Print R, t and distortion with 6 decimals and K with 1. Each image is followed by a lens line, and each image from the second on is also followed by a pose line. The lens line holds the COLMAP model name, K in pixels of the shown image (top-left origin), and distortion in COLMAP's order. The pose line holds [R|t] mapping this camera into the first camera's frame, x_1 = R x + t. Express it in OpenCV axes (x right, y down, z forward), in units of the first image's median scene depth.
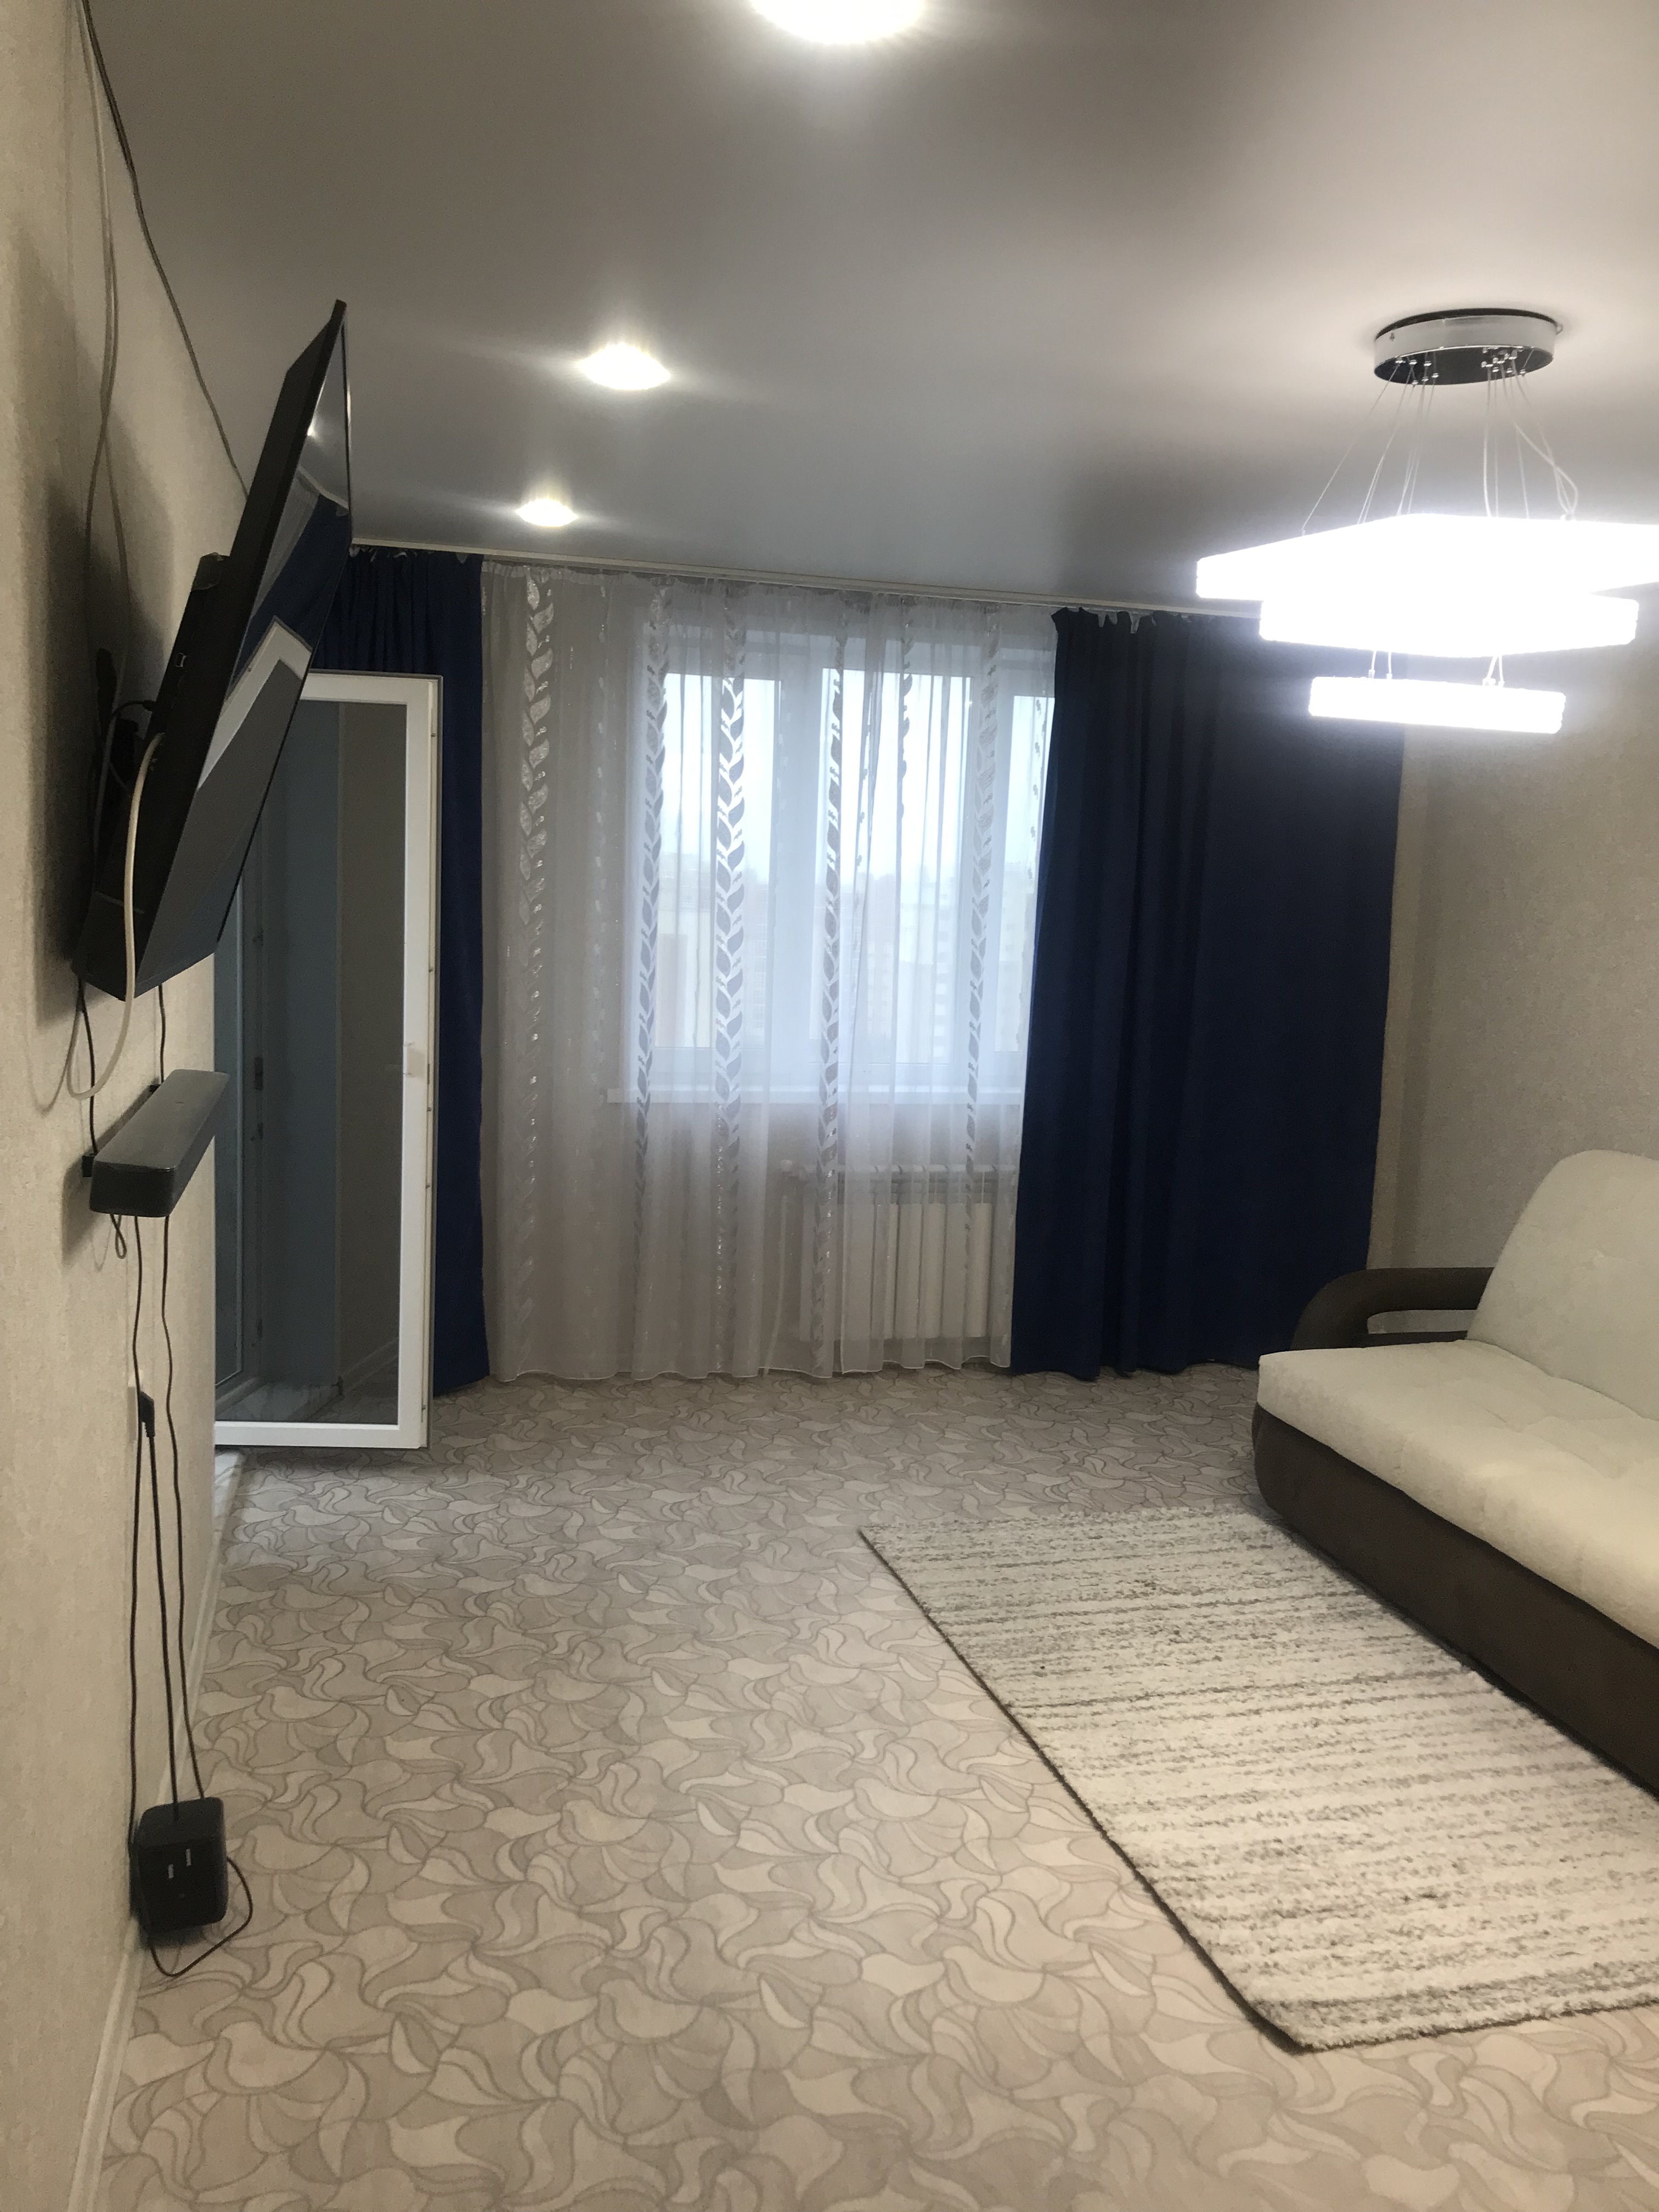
lens RADIAL K [[1800.6, 0, 847.1], [0, 1800.6, 1105.5], [0, 0, 1]] dist [0.012854, 0.016541]
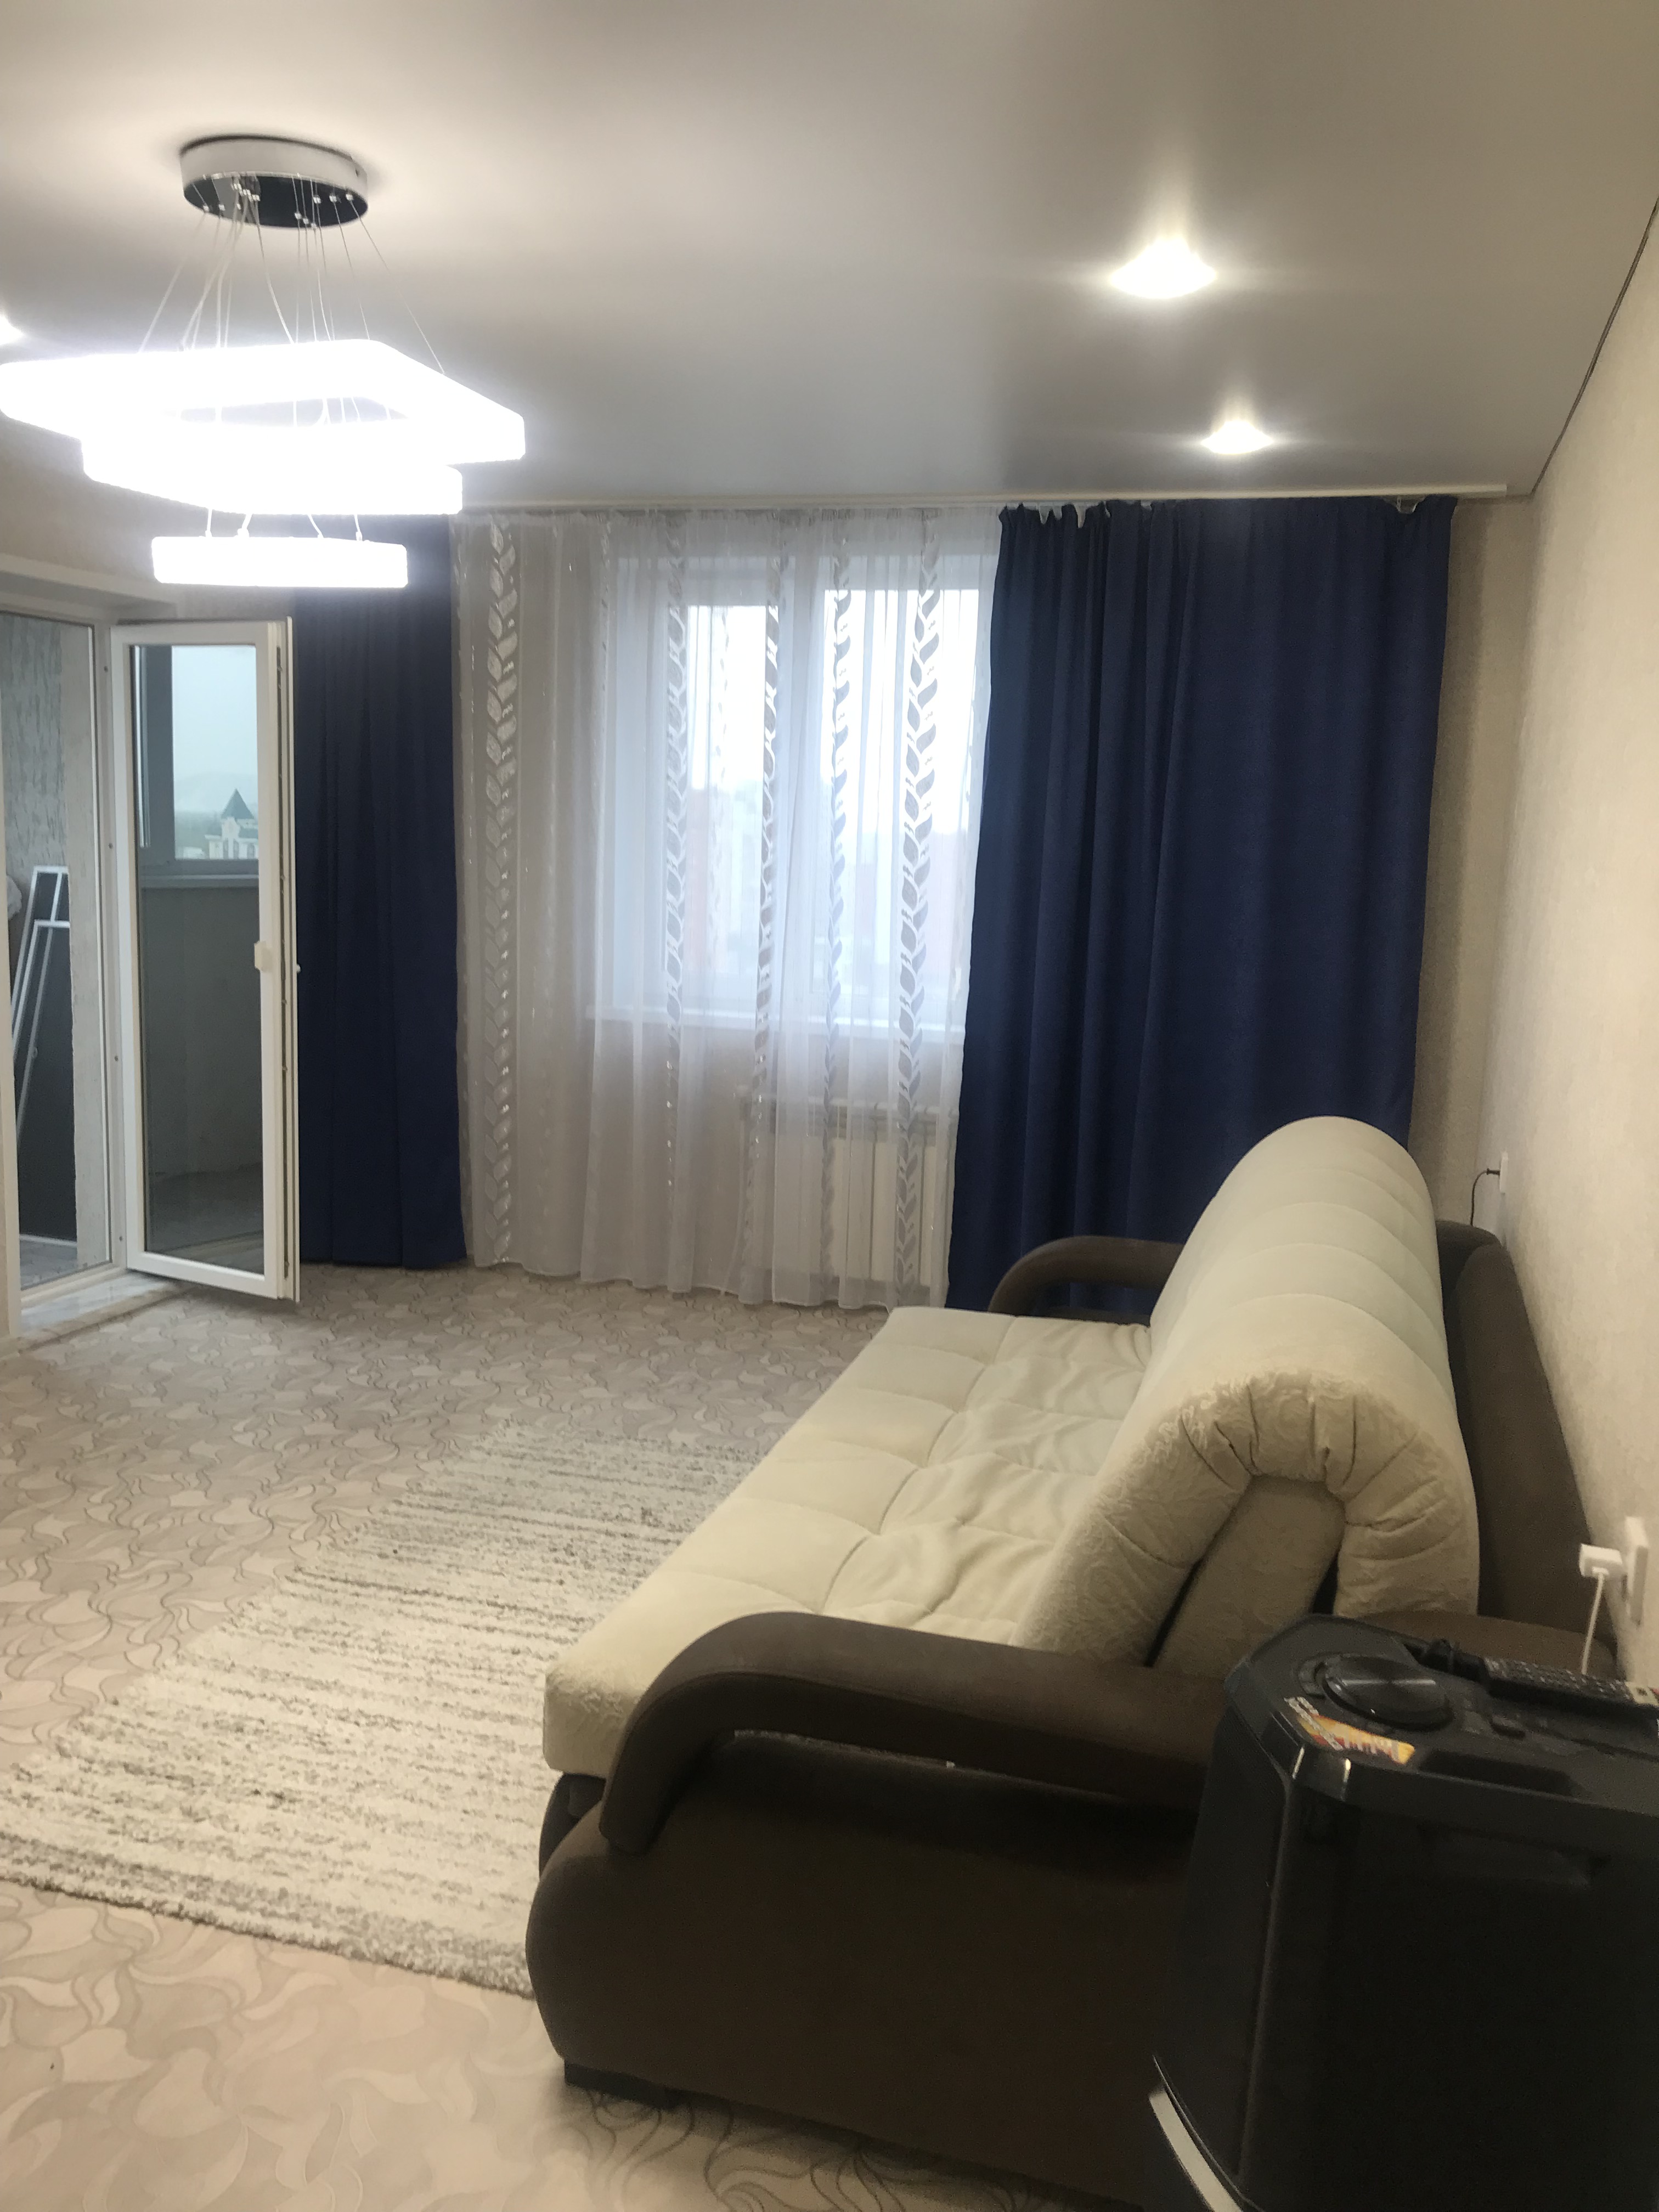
lens RADIAL K [[1800.6, 0, 833.5], [0, 1800.6, 1116.3], [0, 0, 1]] dist [0.012854, 0.016541]
pose [[0.860555, 0.075913, -0.503668, 0.666636], [-0.067235, 0.997109, 0.035409, 0.010925], [0.504900, 0.003393, 0.863171, 0.198603]]
